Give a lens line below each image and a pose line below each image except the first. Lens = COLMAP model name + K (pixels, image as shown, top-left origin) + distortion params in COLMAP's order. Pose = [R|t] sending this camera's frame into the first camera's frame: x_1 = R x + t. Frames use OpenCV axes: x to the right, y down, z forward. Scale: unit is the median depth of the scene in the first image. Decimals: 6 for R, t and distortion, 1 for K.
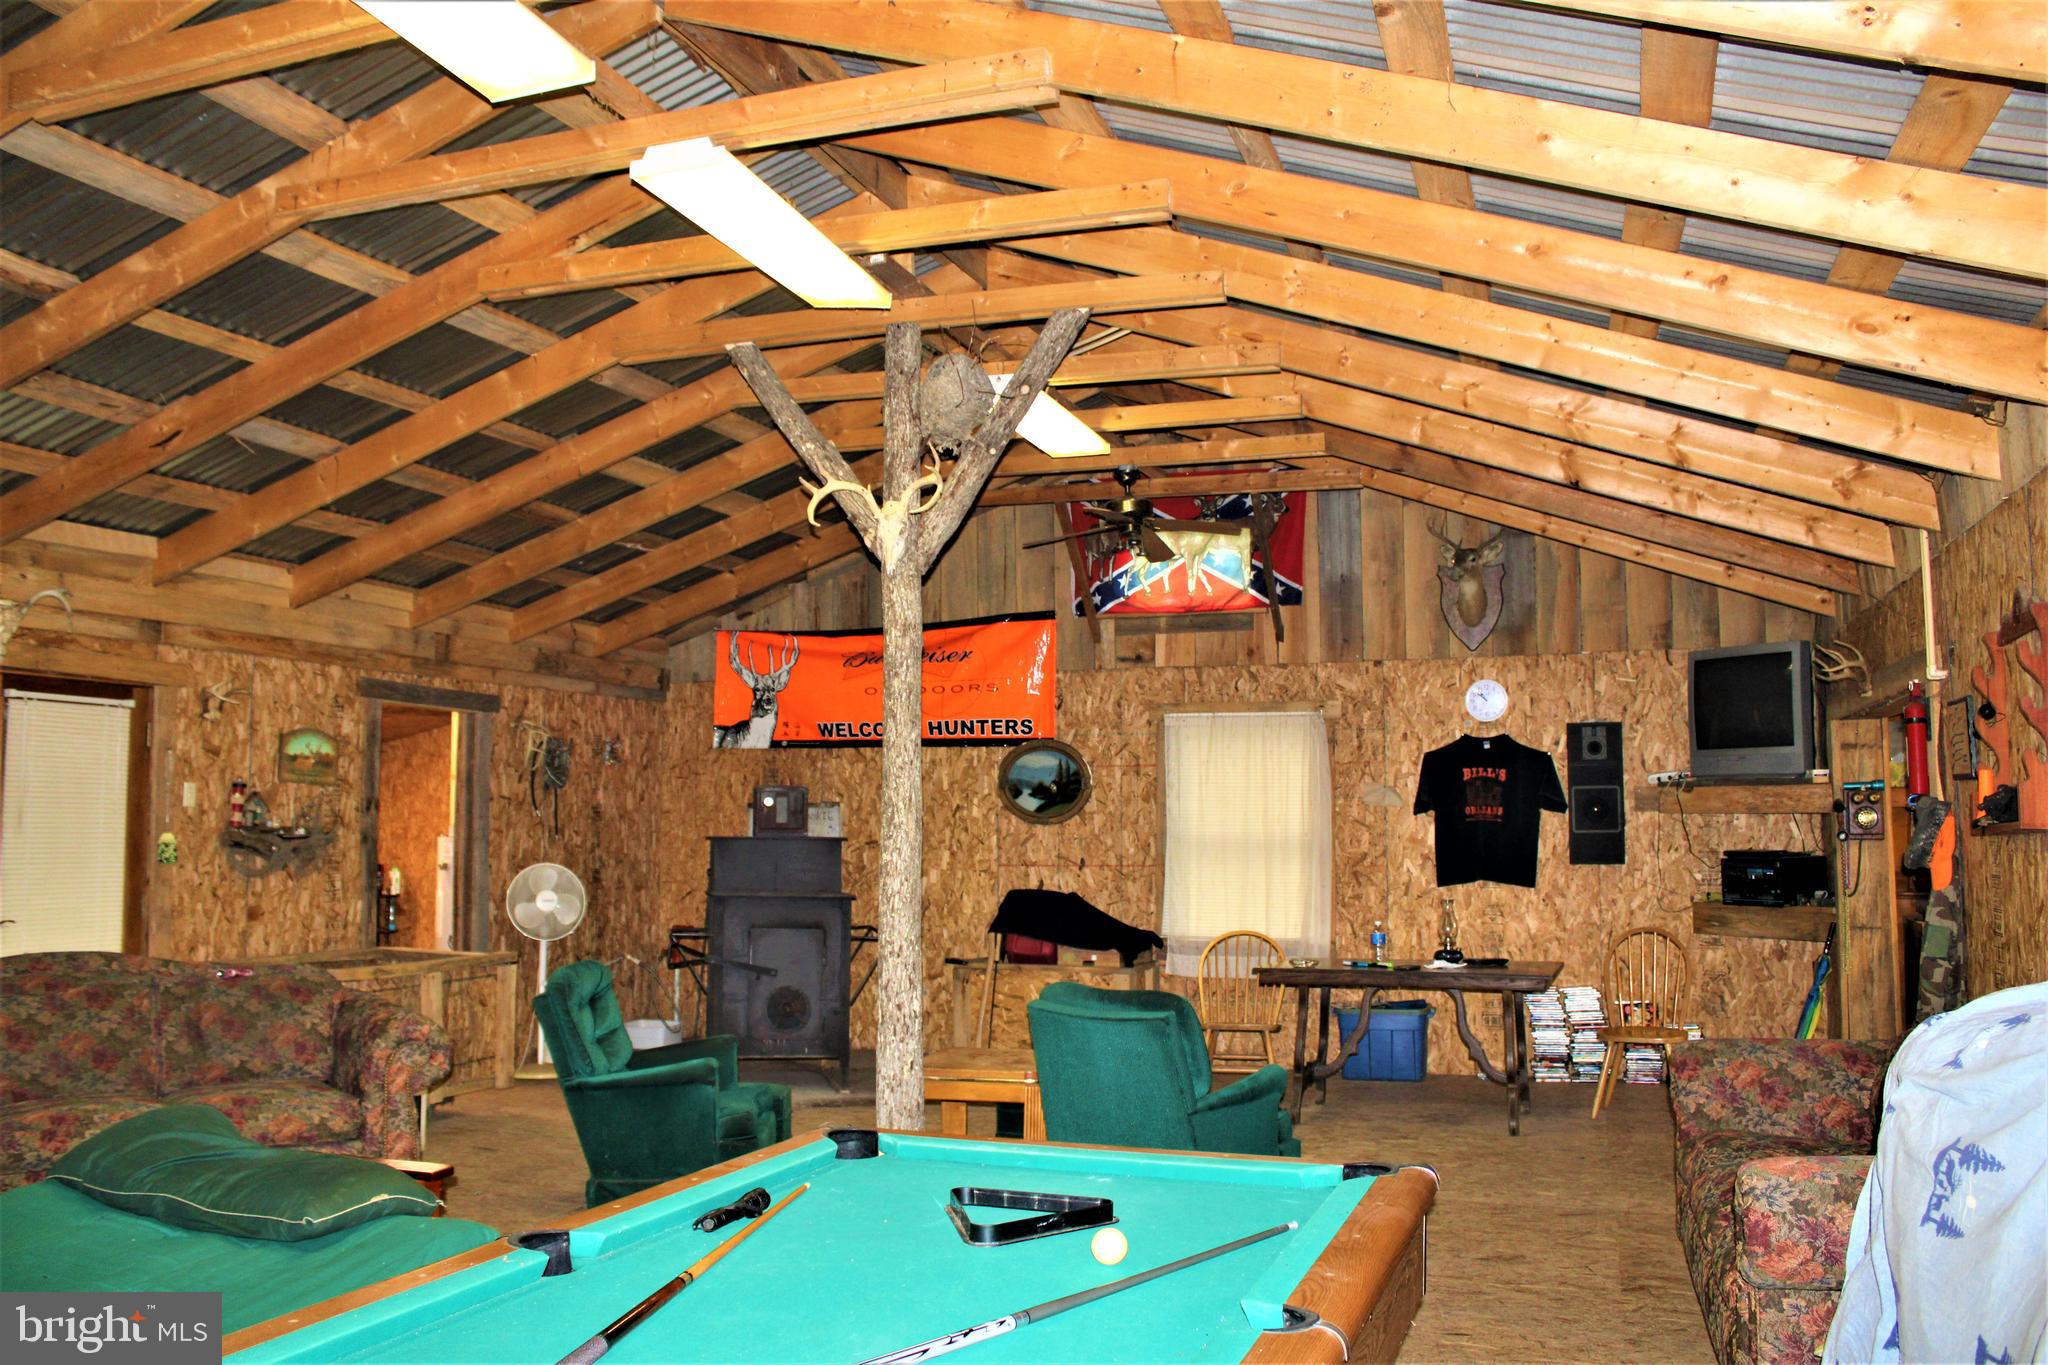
lens RADIAL K [[1694.5, 0, 1031.4], [0, 1694.5, 693.1], [0, 0, 1]] dist [-0.168304, 0.131248]
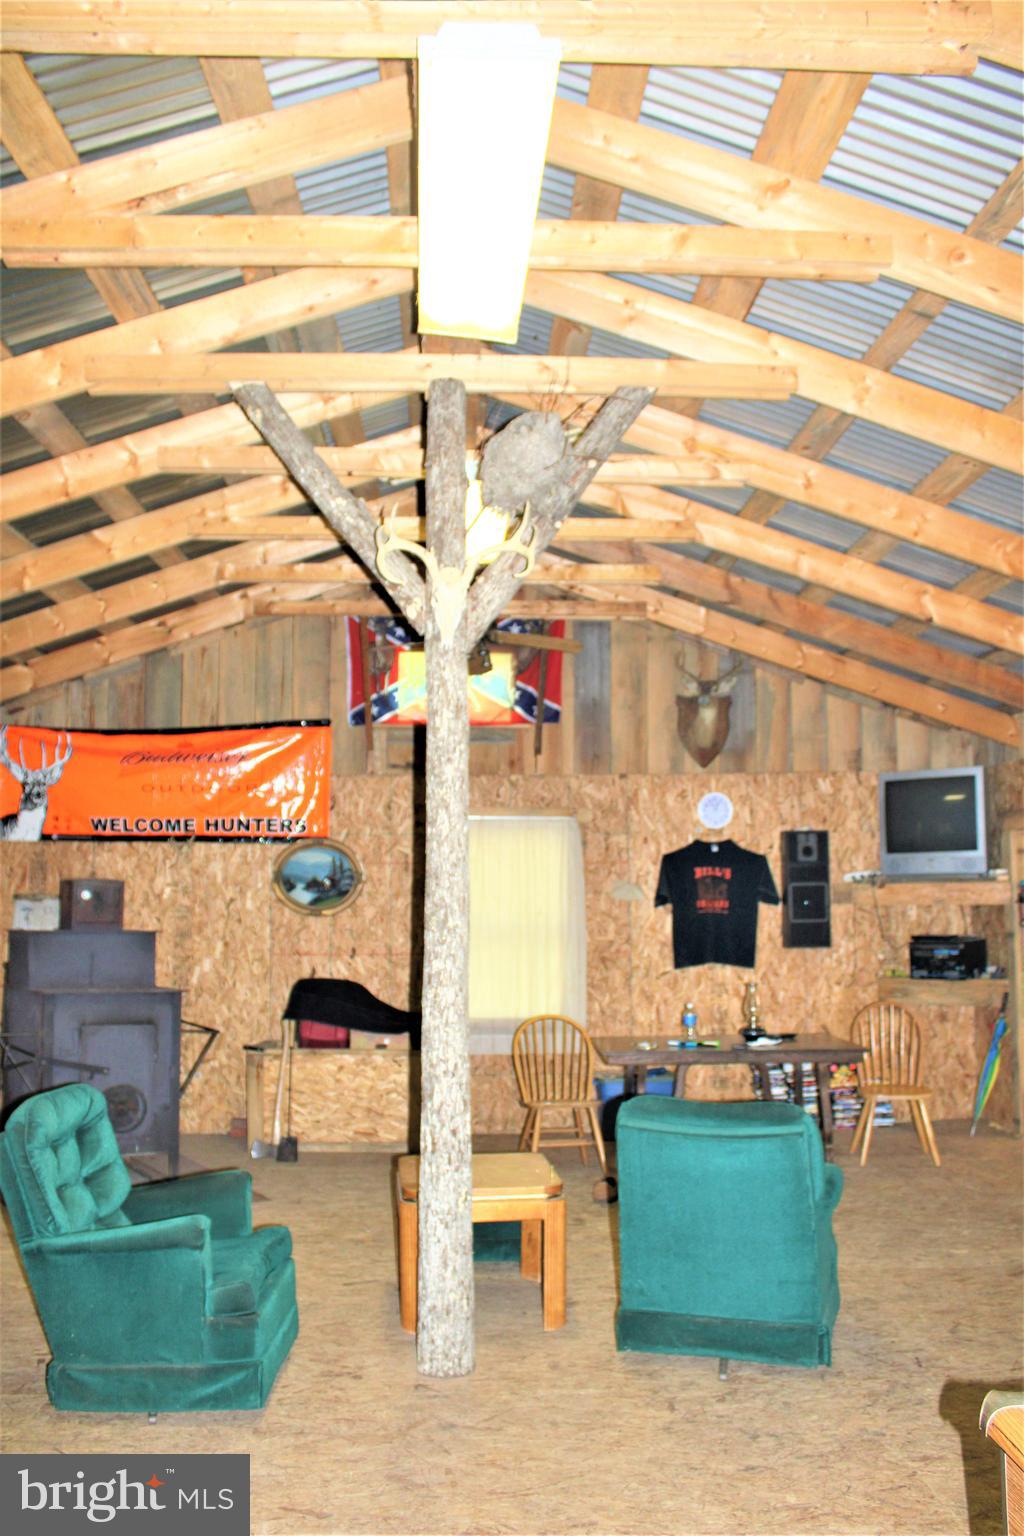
lens RADIAL K [[1270.9, 0, 566.8], [0, 1270.9, 768.5], [0, 0, 1]] dist [-0.168304, 0.131248]
pose [[0.925504, 0.034886, 0.377127, -0.160817], [-0.022828, 0.999077, -0.036397, 0.009691], [-0.378049, 0.025077, 0.925446, 0.206659]]
